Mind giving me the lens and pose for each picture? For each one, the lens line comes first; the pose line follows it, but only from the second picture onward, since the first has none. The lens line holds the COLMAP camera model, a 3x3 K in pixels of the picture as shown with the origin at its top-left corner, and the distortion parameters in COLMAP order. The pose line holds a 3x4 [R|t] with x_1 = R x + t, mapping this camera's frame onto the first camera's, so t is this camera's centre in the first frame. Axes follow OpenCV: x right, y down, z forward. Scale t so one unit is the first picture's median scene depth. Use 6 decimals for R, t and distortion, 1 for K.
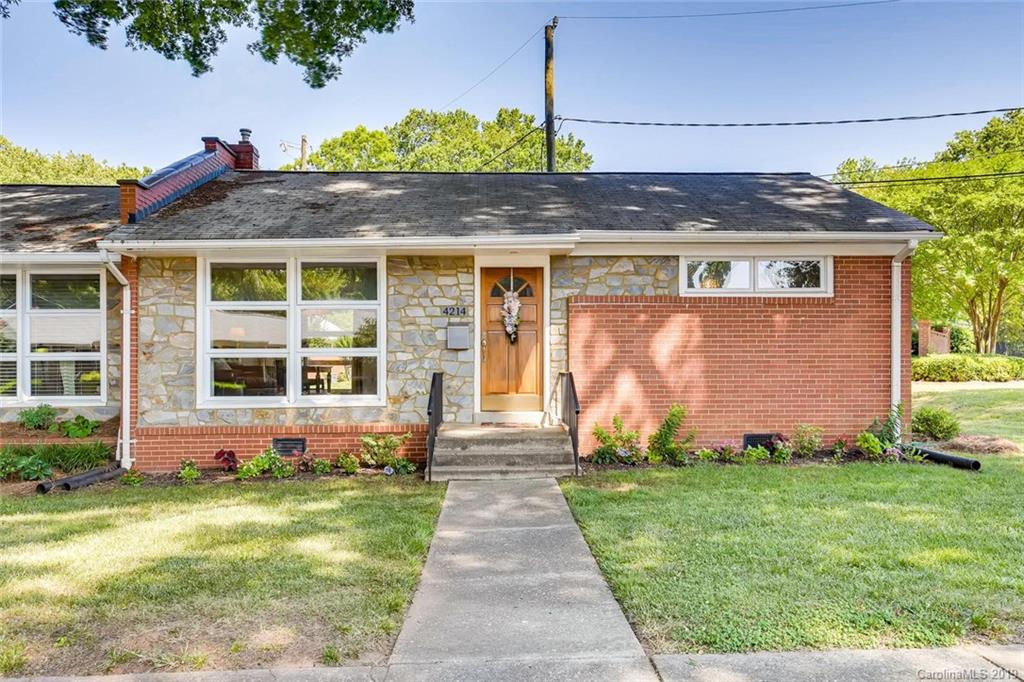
lens RADIAL K [[551.5, 0, 512.0], [0, 551.5, 341.0], [0, 0, 1]] dist [-0.000779, -0.000072]
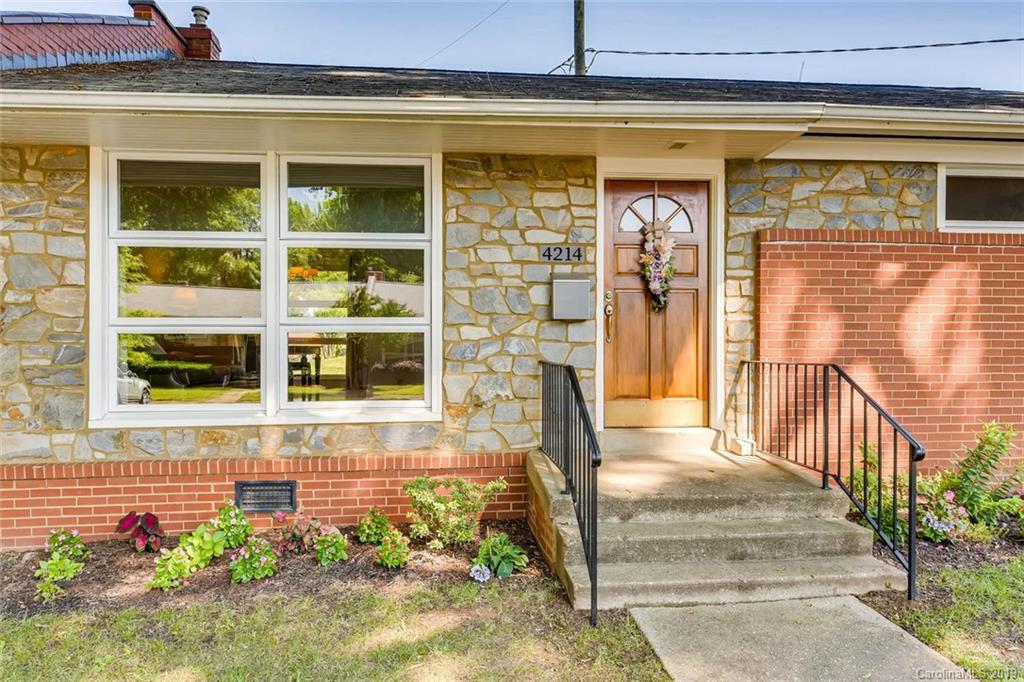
lens RADIAL K [[542.3, 0, 511.9], [0, 542.3, 324.4], [0, 0, 1]] dist [0.007515, -0.000221]
pose [[0.998985, 0.004766, 0.044782, -0.181593], [-0.005201, 0.999940, 0.009618, 0.013993], [-0.044733, -0.009841, 0.998950, 0.444292]]
